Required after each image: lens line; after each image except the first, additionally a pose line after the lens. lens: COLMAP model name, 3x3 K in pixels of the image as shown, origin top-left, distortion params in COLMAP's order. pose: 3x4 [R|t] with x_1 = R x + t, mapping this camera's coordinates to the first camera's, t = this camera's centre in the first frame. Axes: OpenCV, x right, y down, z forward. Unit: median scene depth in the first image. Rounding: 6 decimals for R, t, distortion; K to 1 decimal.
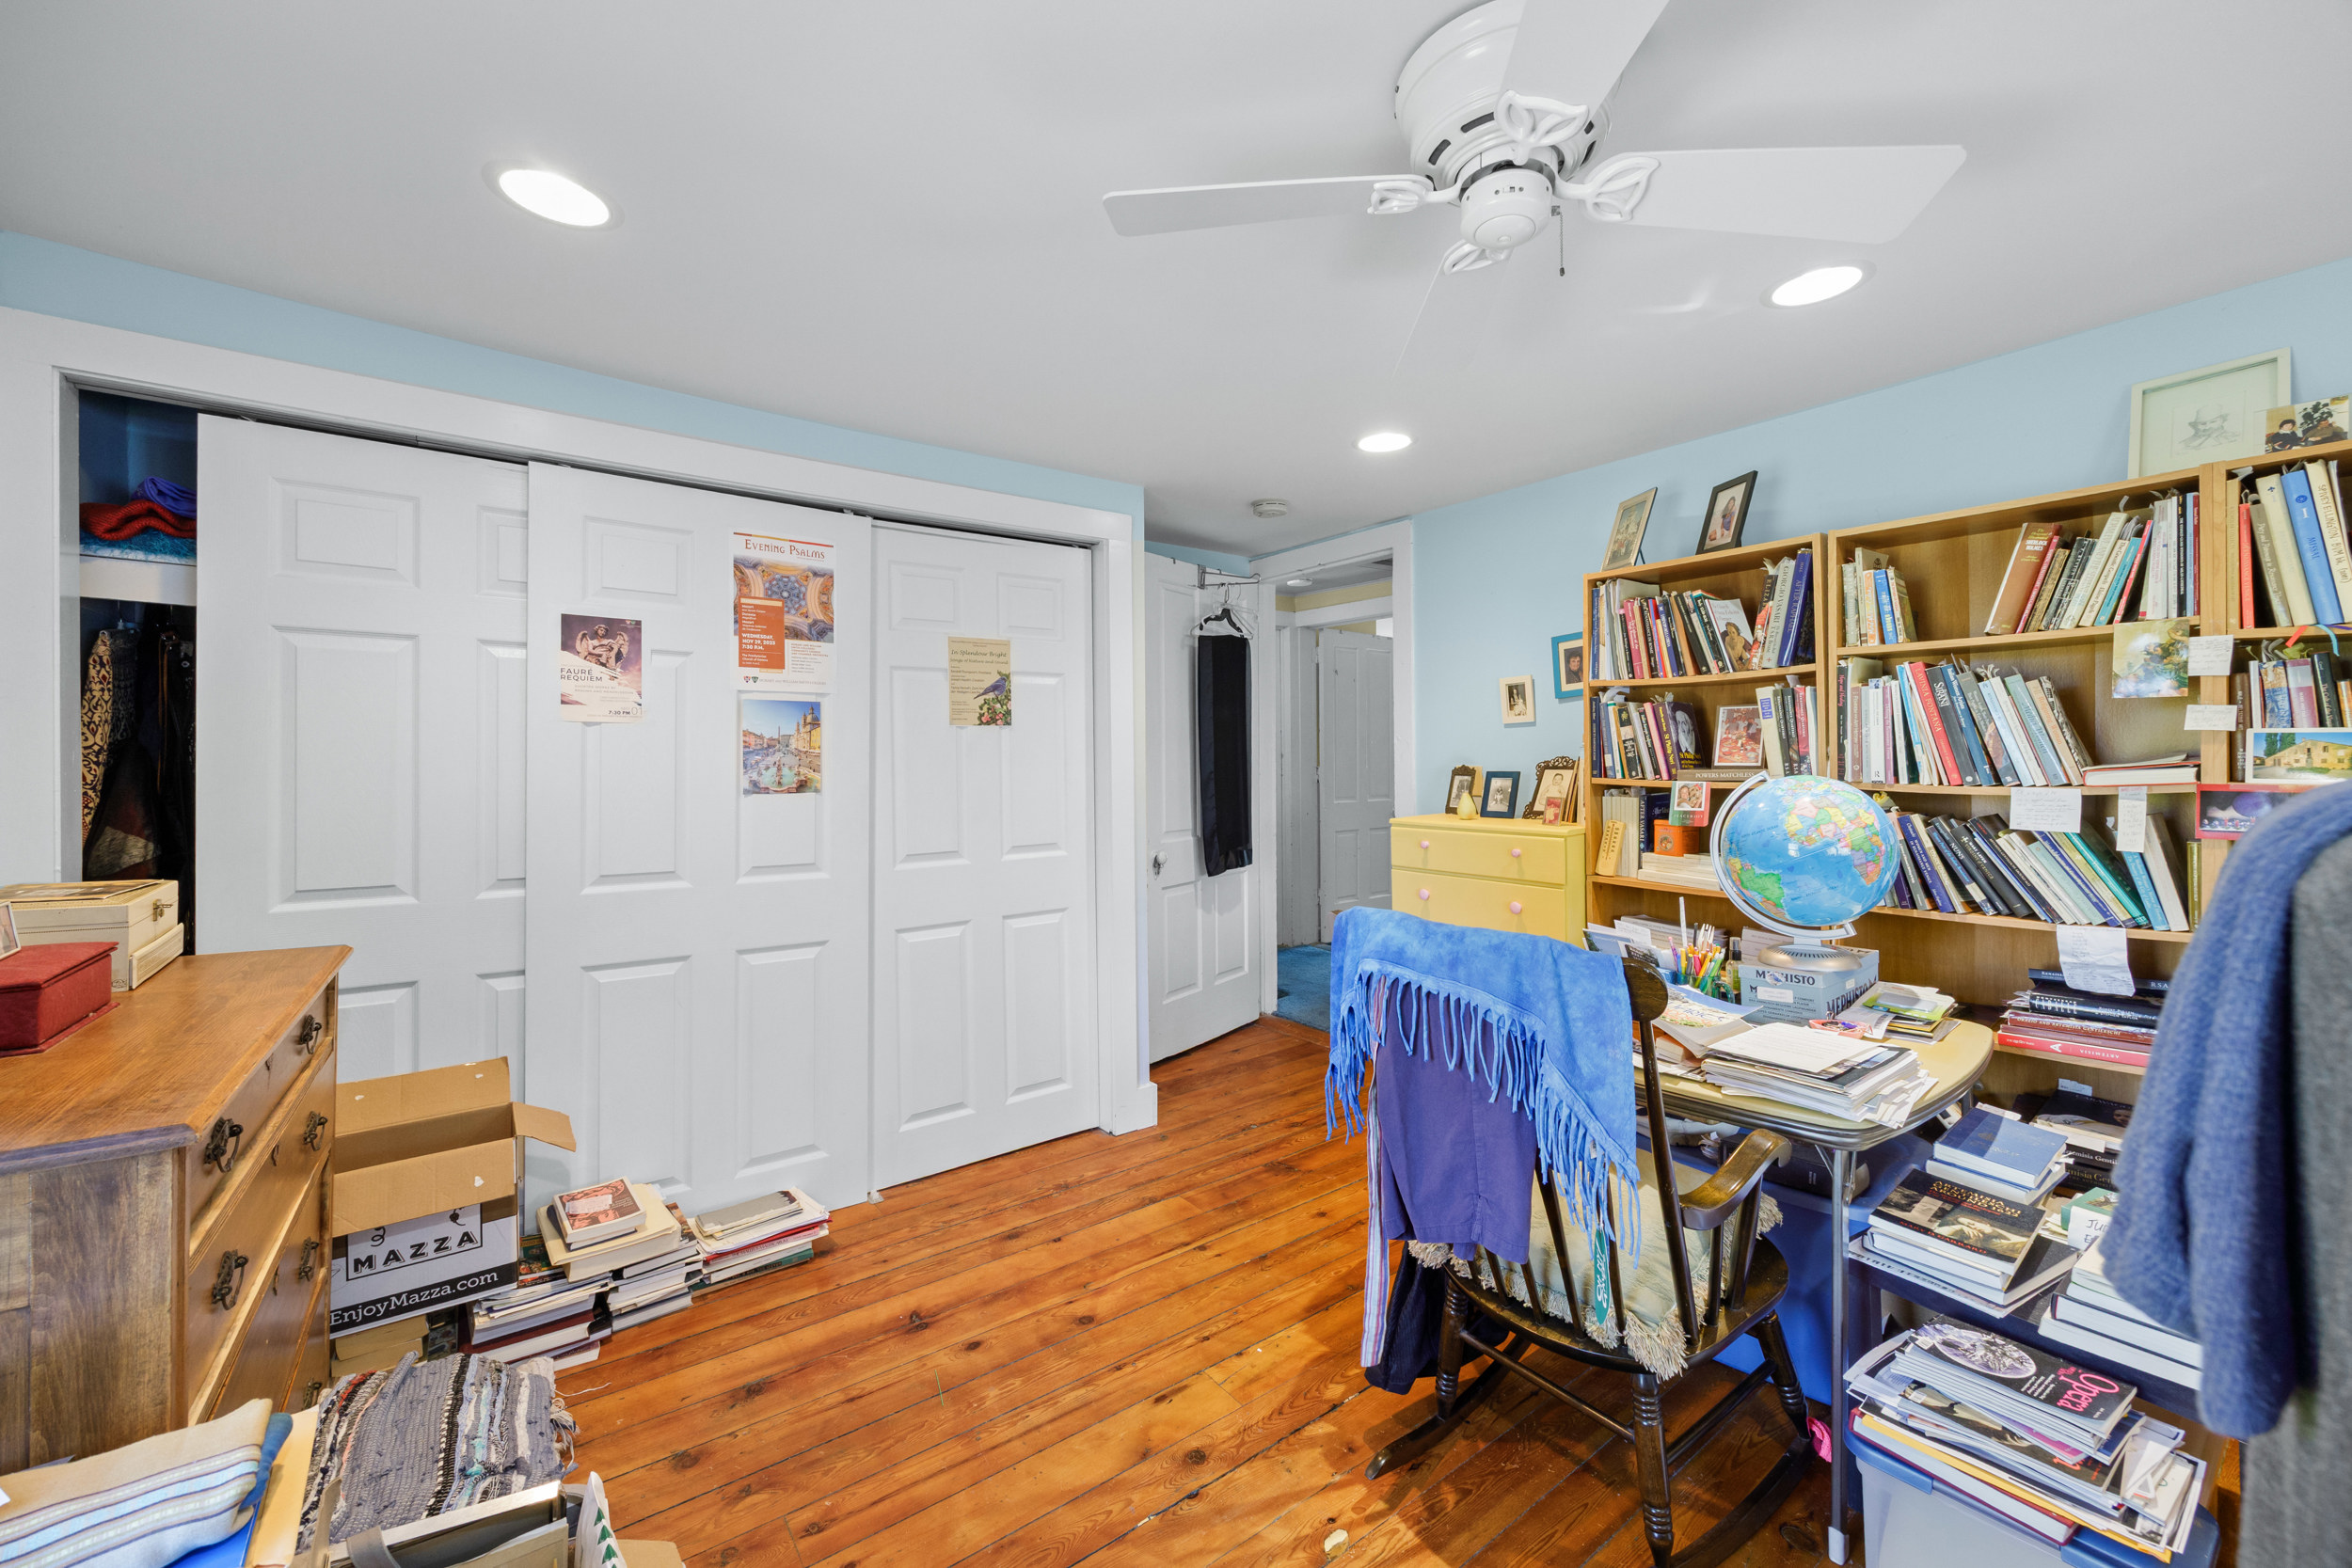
lens RADIAL K [[906.3, 0, 1183.0], [0, 906.3, 758.8], [0, 0, 1]] dist [-0.000626, 0.000215]
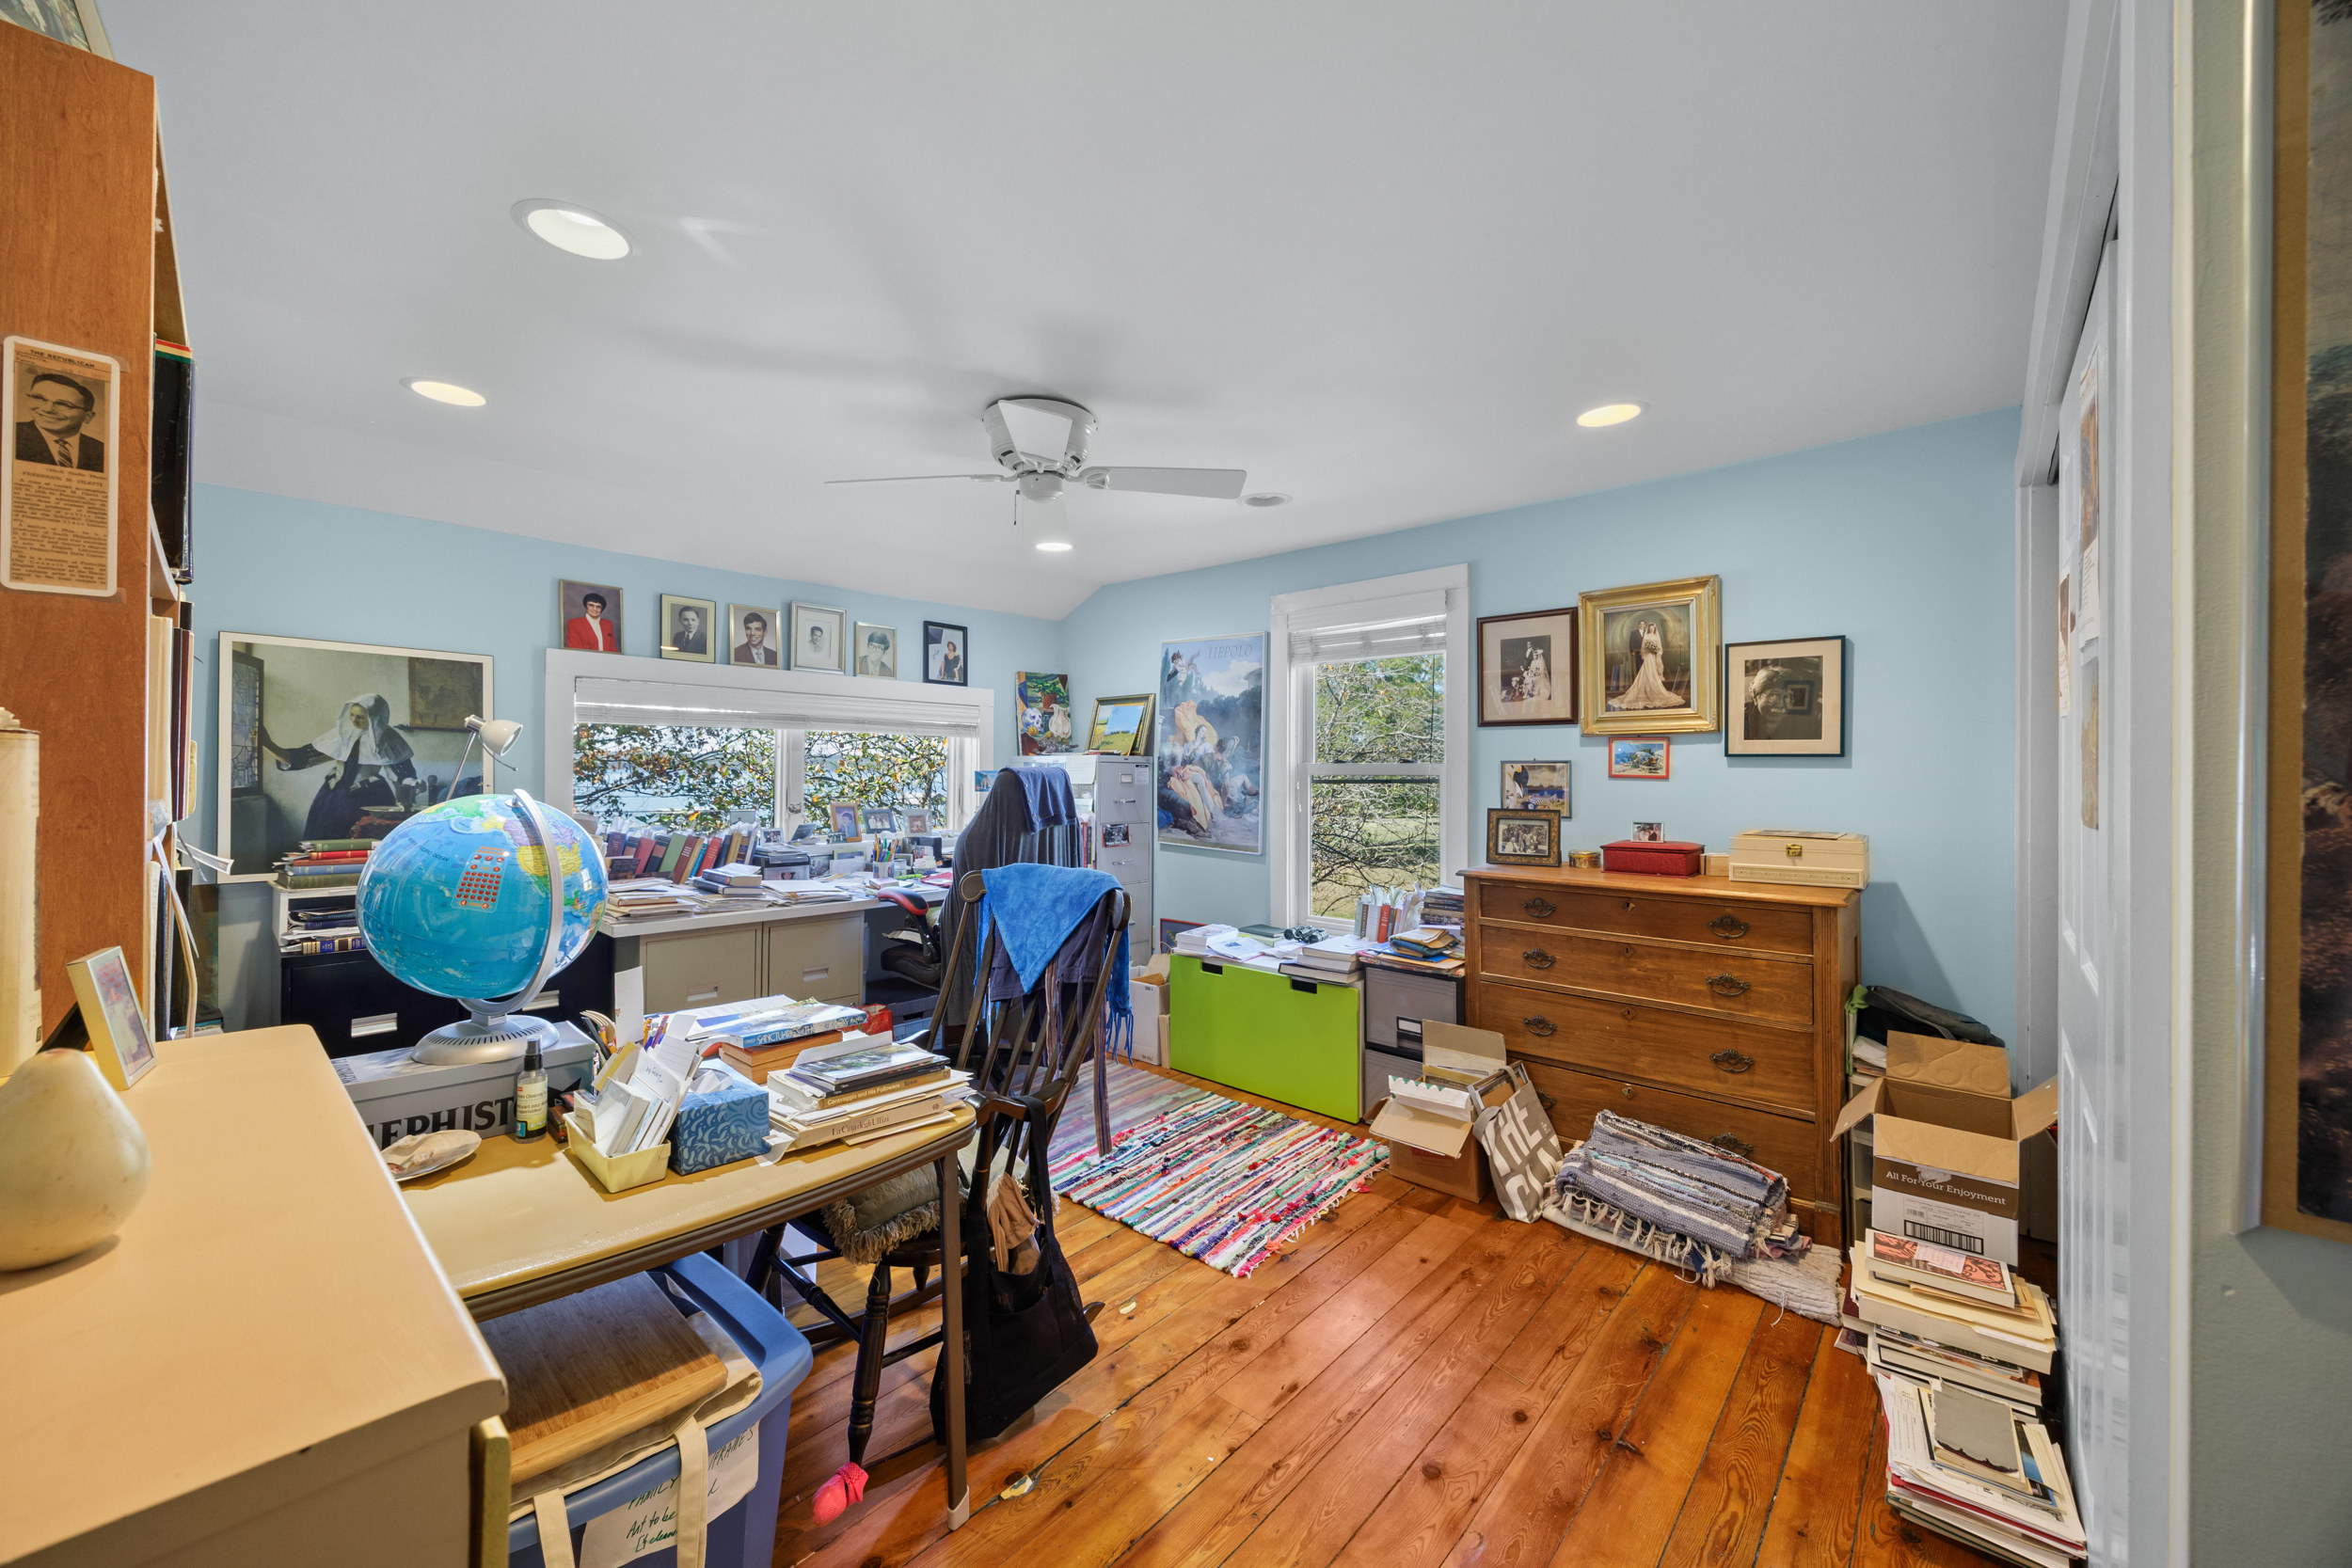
lens RADIAL K [[906.3, 0, 1183.0], [0, 906.3, 758.8], [0, 0, 1]] dist [-0.000626, 0.000215]
pose [[-0.979921, 0.001107, -0.199385, 0.303928], [-0.000567, 0.999965, 0.008341, -0.020870], [0.199388, 0.008287, -0.979886, 1.986261]]
